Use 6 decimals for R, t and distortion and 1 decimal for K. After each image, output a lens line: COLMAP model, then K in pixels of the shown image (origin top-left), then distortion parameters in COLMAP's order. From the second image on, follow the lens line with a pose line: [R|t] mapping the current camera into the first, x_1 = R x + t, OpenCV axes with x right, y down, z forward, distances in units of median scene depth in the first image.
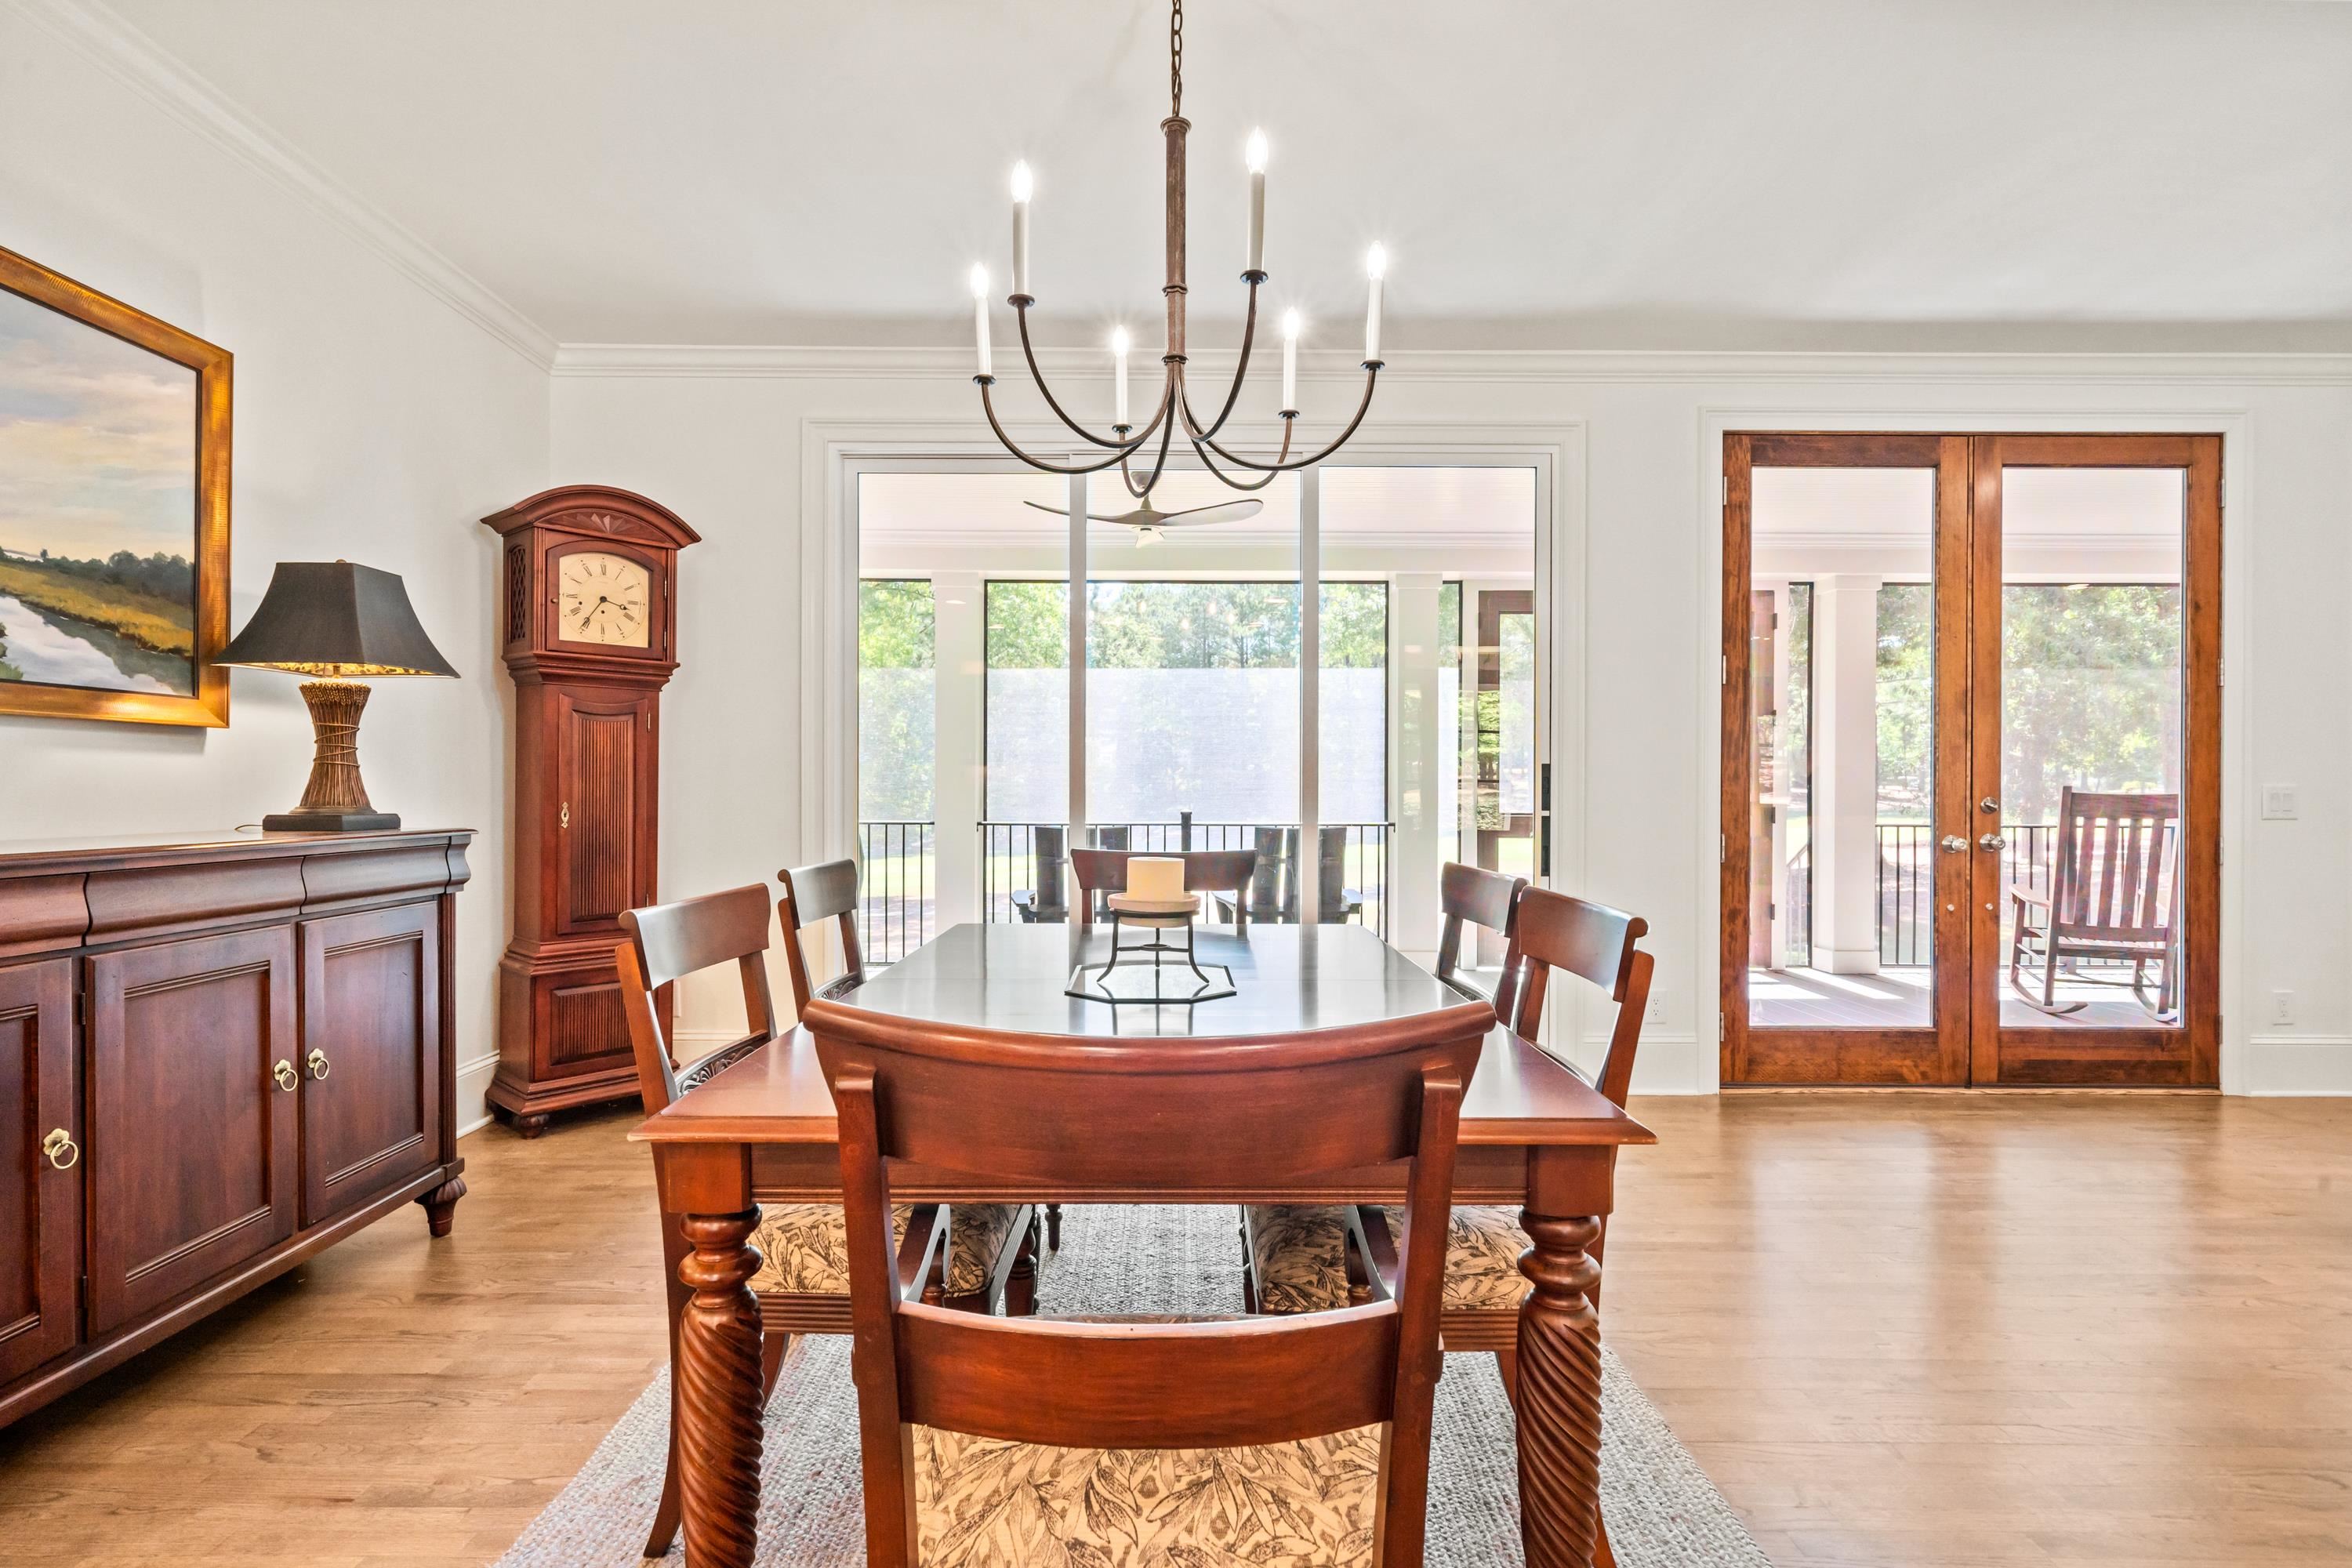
lens RADIAL K [[1129.7, 0, 1176.0], [0, 1129.7, 784.0], [0, 0, 1]] dist [-0.002519, -0.000281]
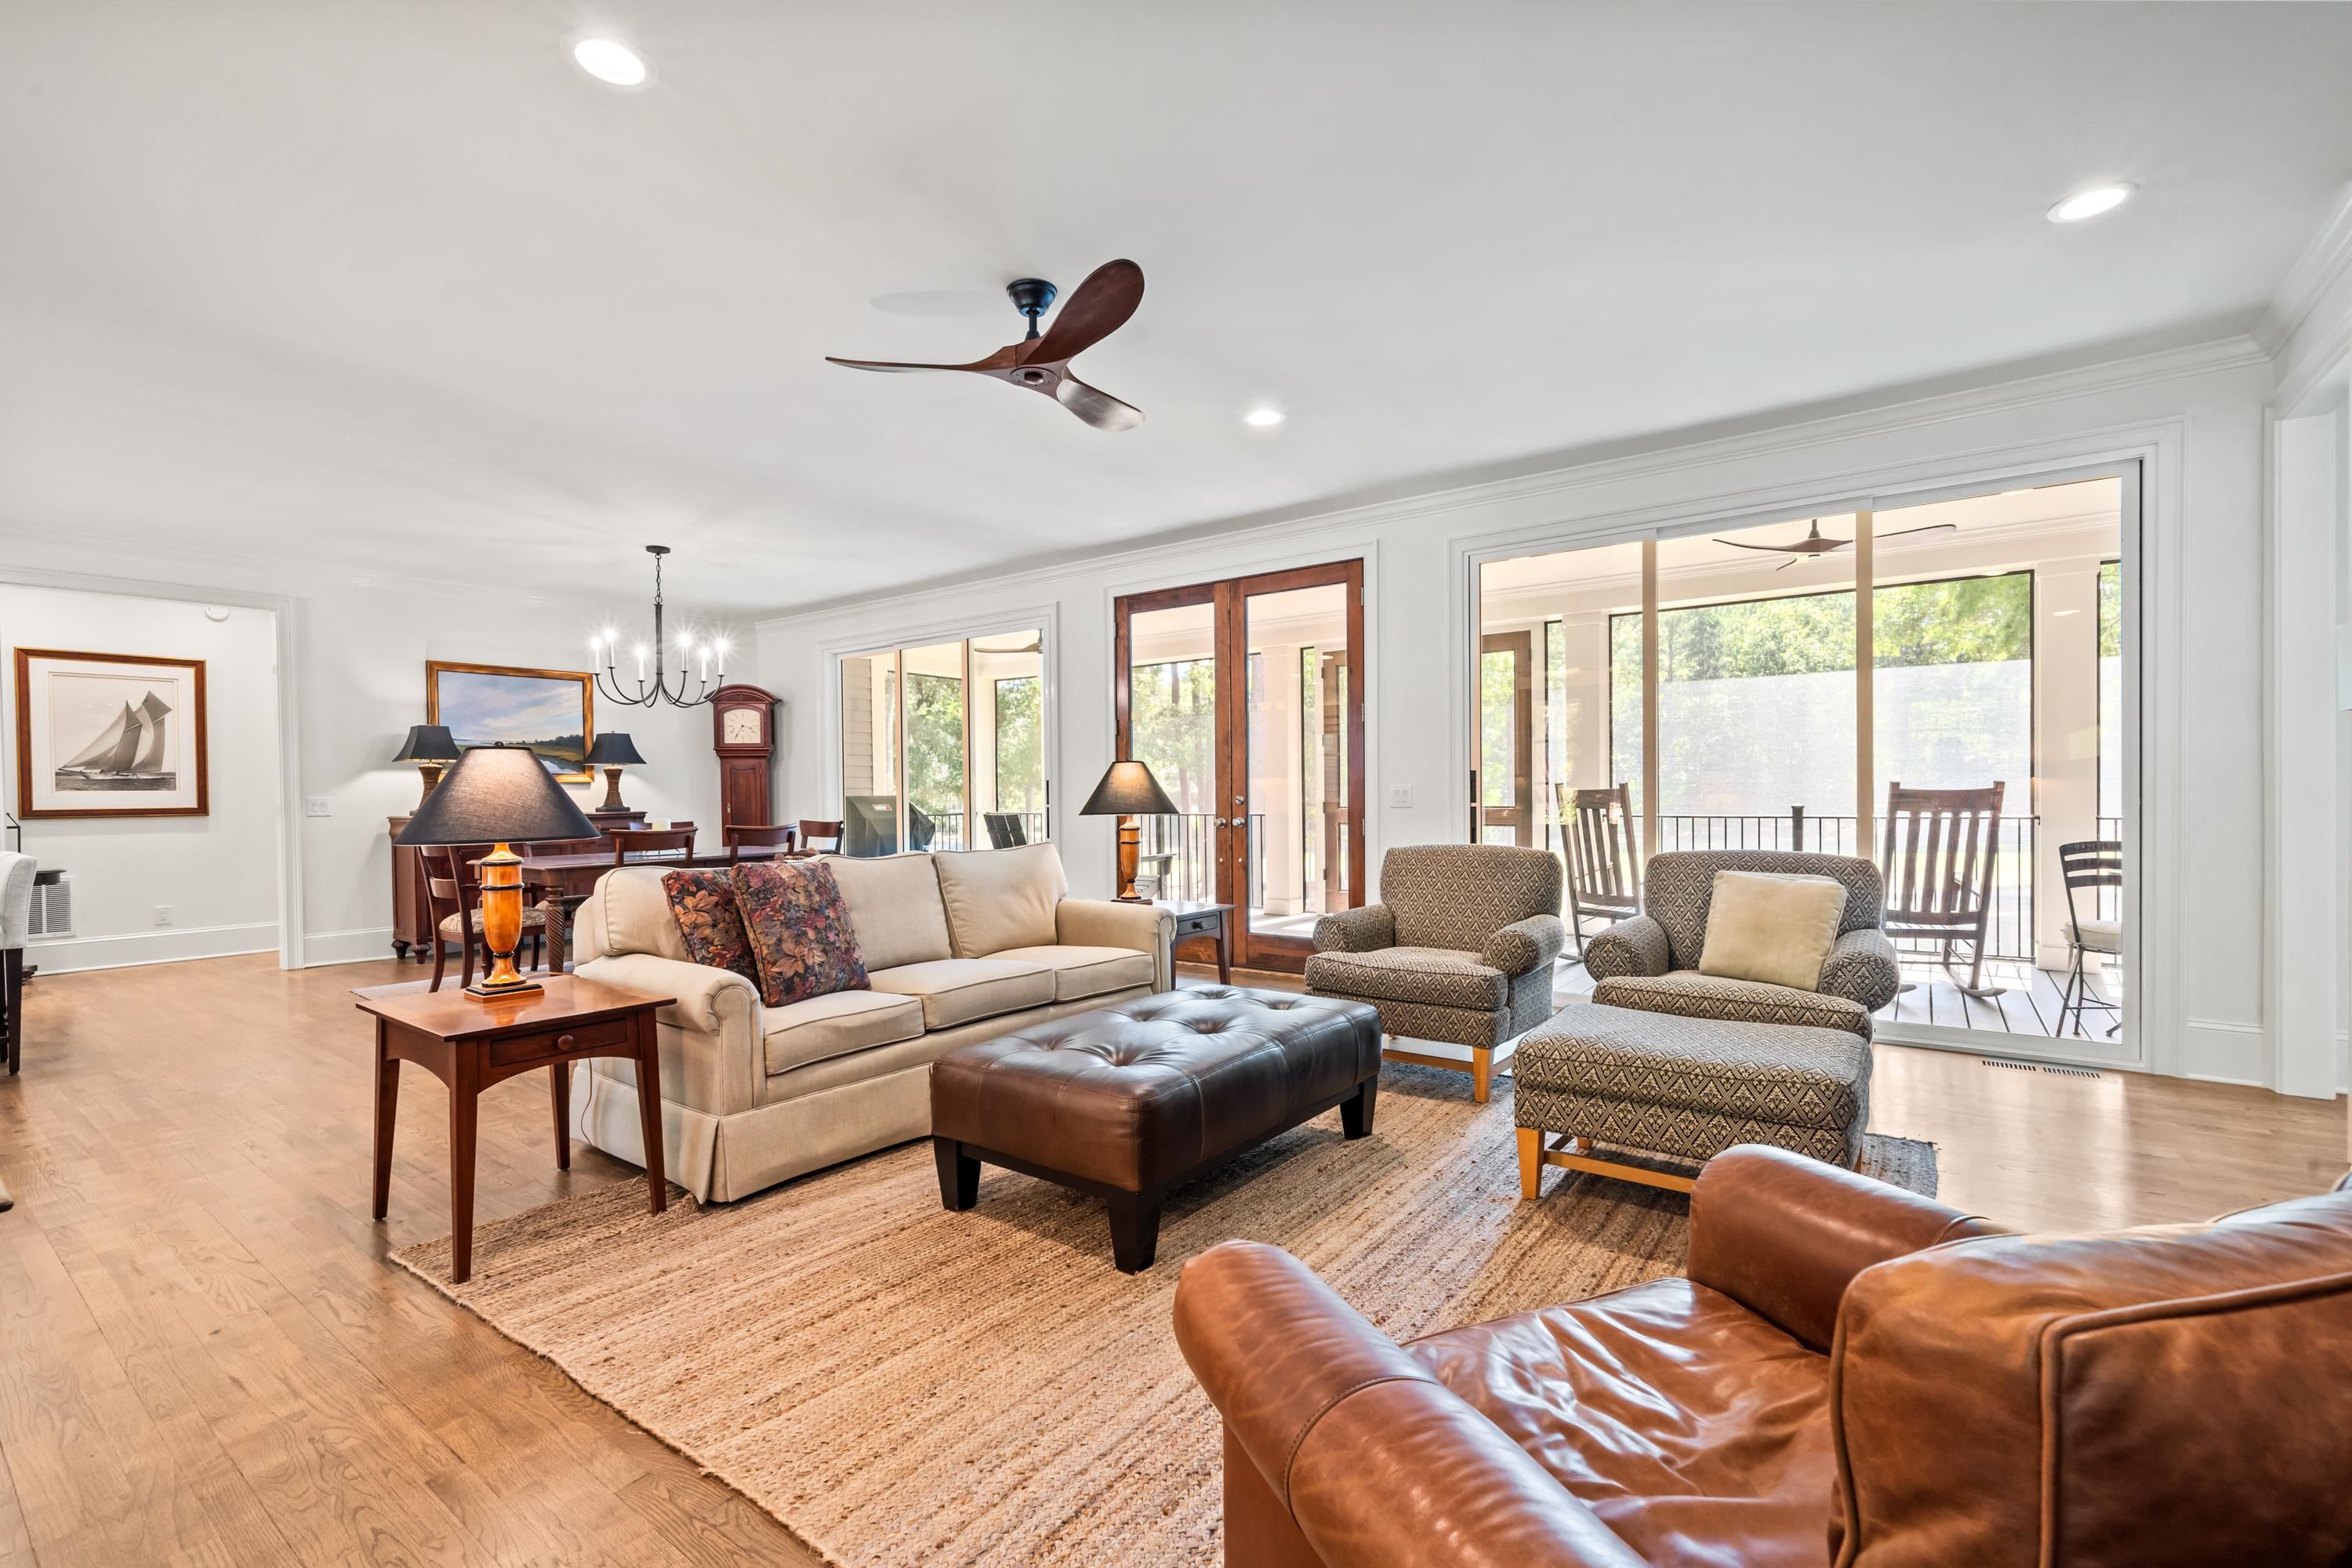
lens RADIAL K [[1028.6, 0, 1175.5], [0, 1028.6, 794.7], [0, 0, 1]] dist [-0.002592, -0.000068]
pose [[0.794971, -0.008575, -0.606587, 1.742758], [0.015399, 0.999863, 0.006047, -0.000350], [0.606452, -0.014148, 0.794994, -0.303344]]
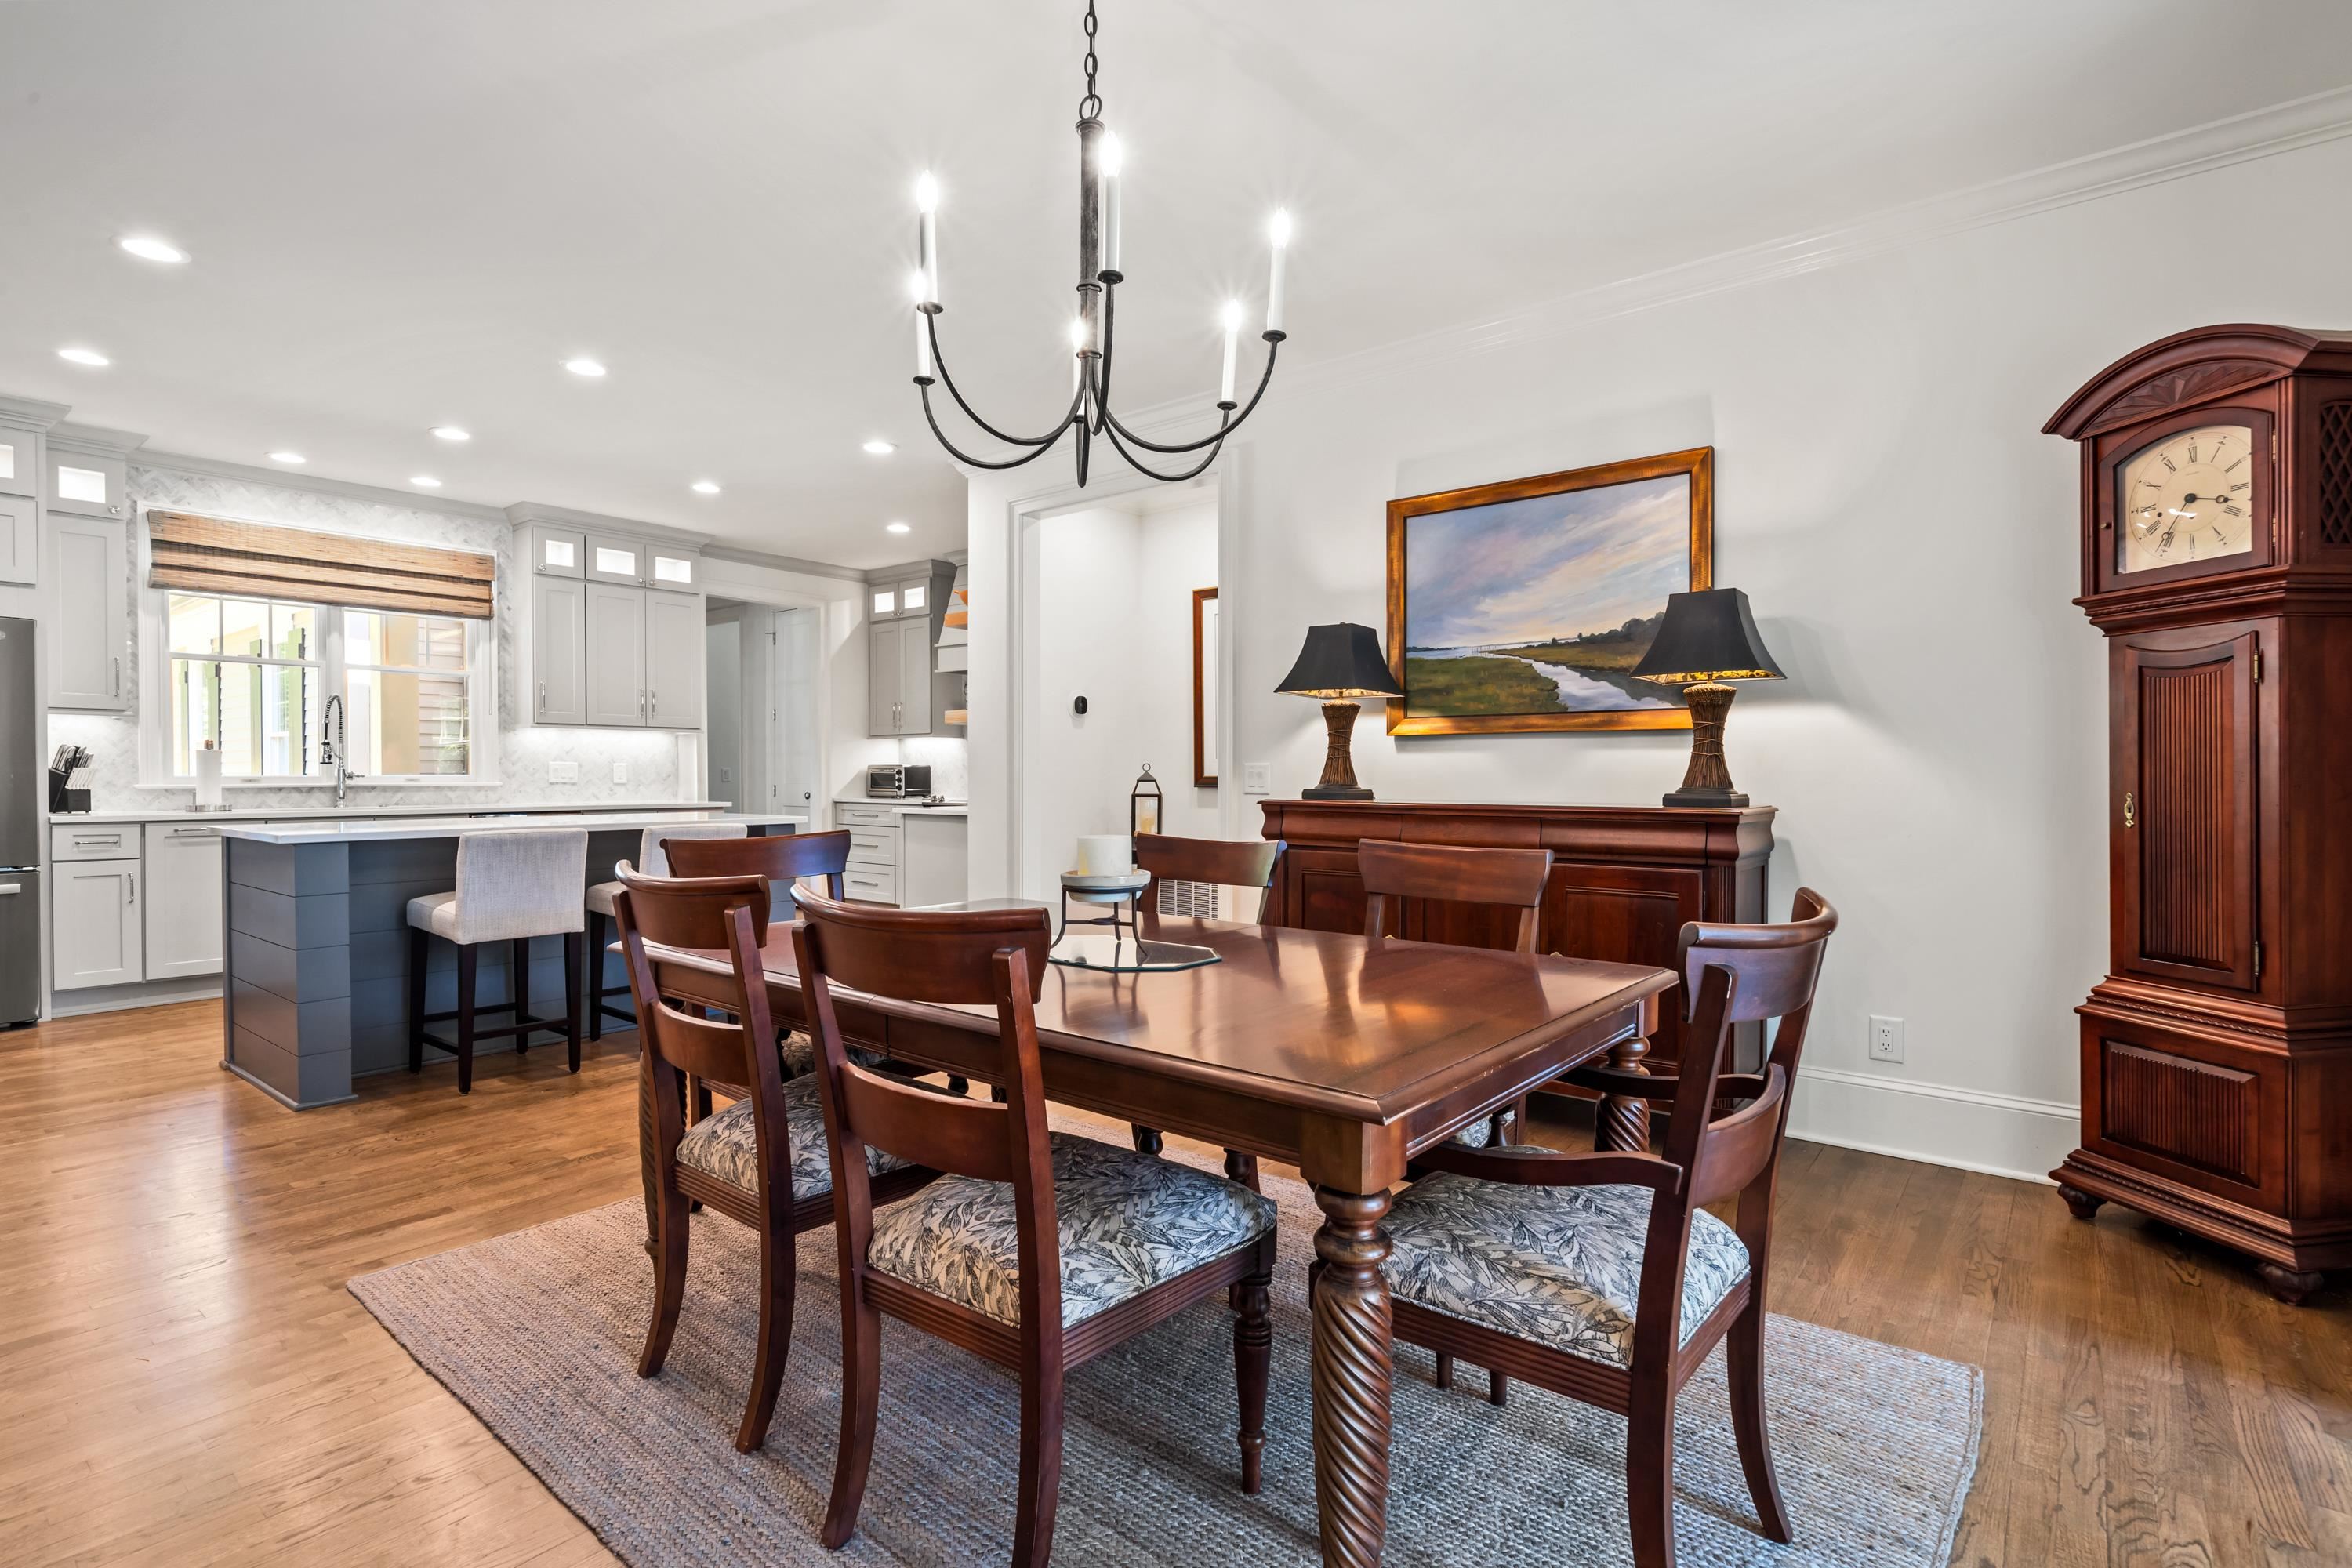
lens RADIAL K [[1129.7, 0, 1176.0], [0, 1129.7, 784.0], [0, 0, 1]] dist [-0.002519, -0.000281]
pose [[-0.642364, 0.006798, -0.766369, 0.396700], [0.001594, 0.999970, 0.007534, 0.002403], [0.766398, 0.003618, -0.642356, 0.954963]]
